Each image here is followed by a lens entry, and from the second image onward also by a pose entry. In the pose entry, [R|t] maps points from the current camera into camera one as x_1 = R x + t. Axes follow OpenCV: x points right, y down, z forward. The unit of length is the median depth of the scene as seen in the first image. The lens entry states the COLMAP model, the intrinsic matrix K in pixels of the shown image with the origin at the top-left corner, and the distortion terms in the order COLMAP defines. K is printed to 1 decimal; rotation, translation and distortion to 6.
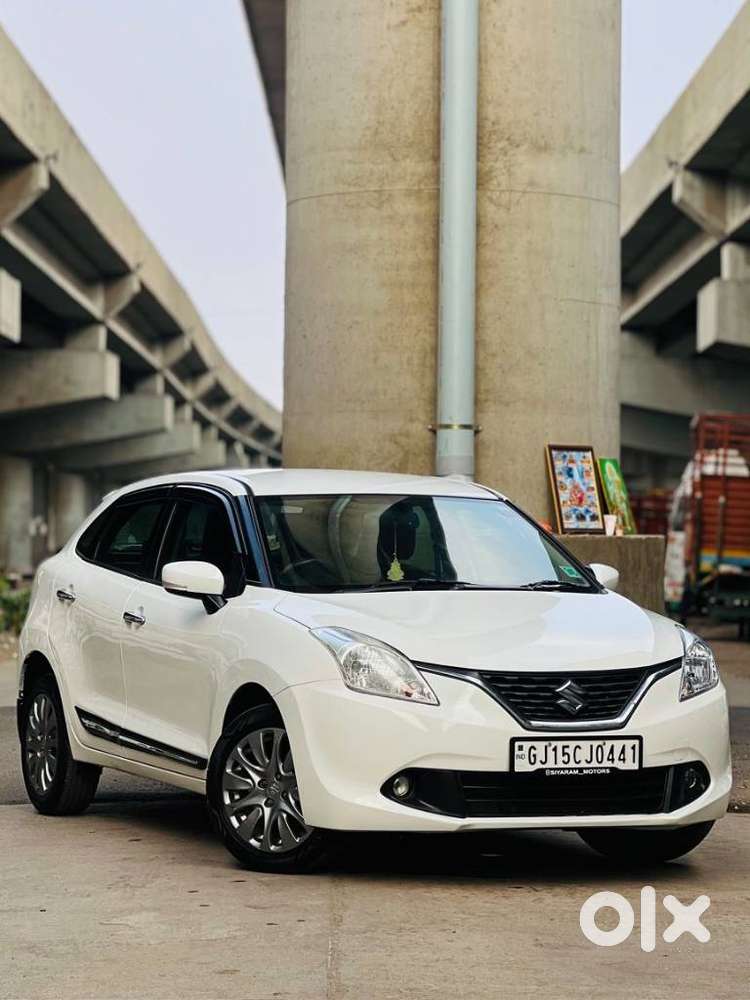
lens RADIAL K [[3027.4, 0, 375.6], [0, 3027.4, 501.9], [0, 0, 1]] dist [-0.630407, 16.737203]
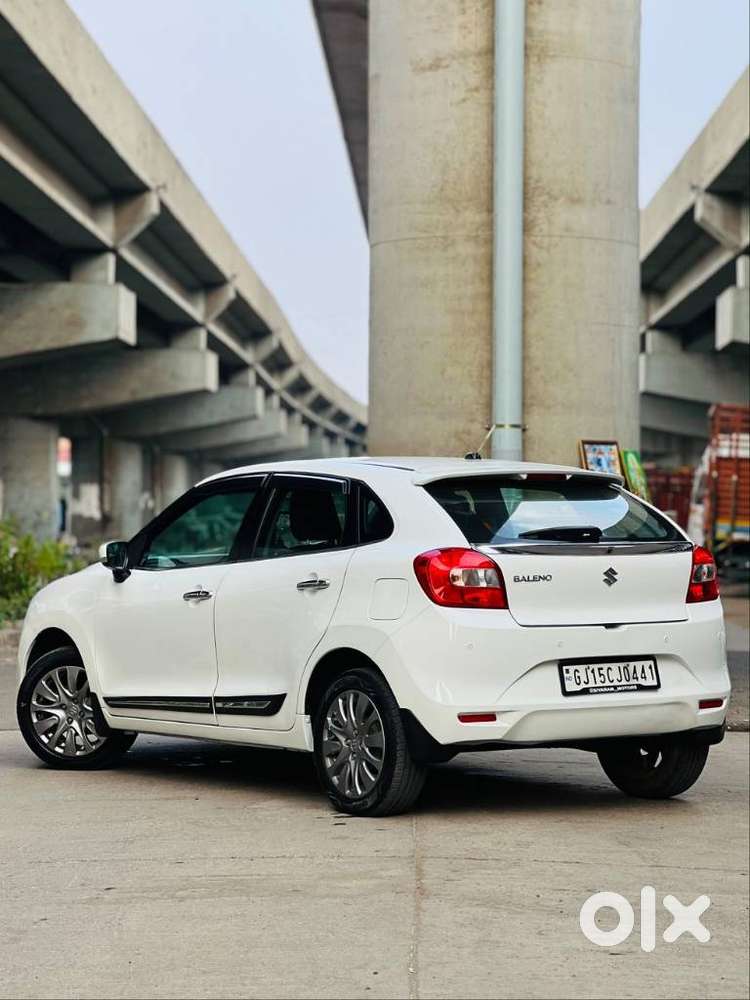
lens RADIAL K [[3027.4, 0, 375.6], [0, 3027.4, 501.9], [0, 0, 1]] dist [-0.630407, 16.737203]
pose [[0.999801, -0.005056, -0.019280, -0.003830], [0.005306, 0.999902, 0.012940, -0.009911], [0.019213, -0.013039, 0.999730, -0.243741]]
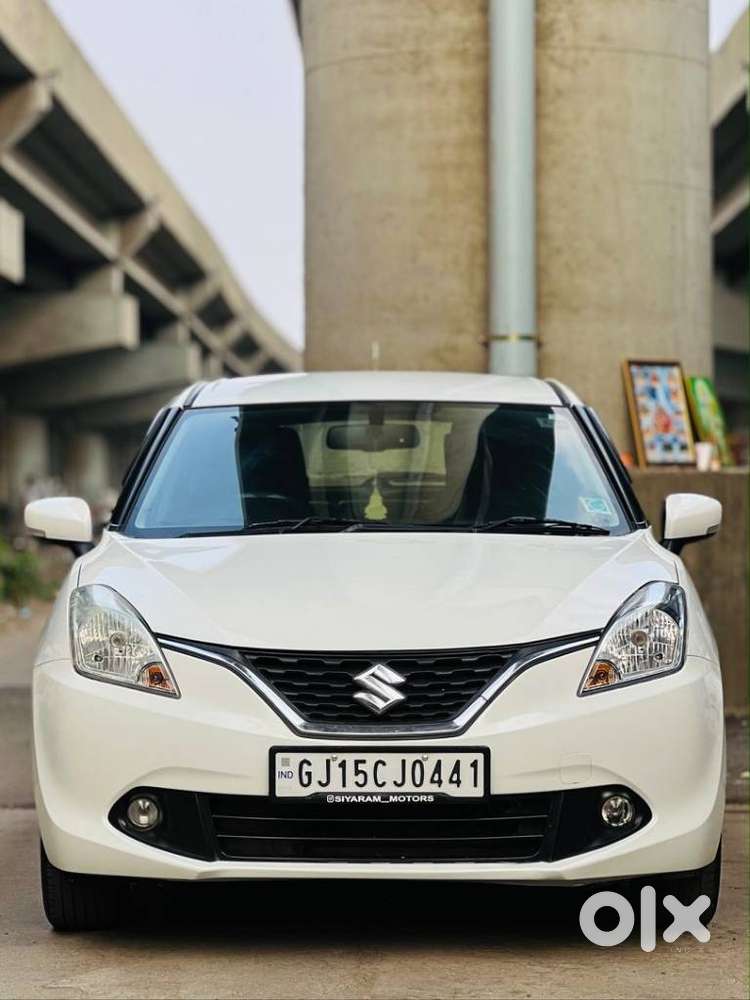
lens RADIAL K [[2792.2, 0, 374.0], [0, 2792.2, 501.3], [0, 0, 1]] dist [-0.468718, 11.363986]
pose [[0.999738, -0.014737, -0.017495, 0.001379], [0.014831, 0.999876, 0.005260, 0.014523], [0.017415, -0.005519, 0.999833, 0.243418]]
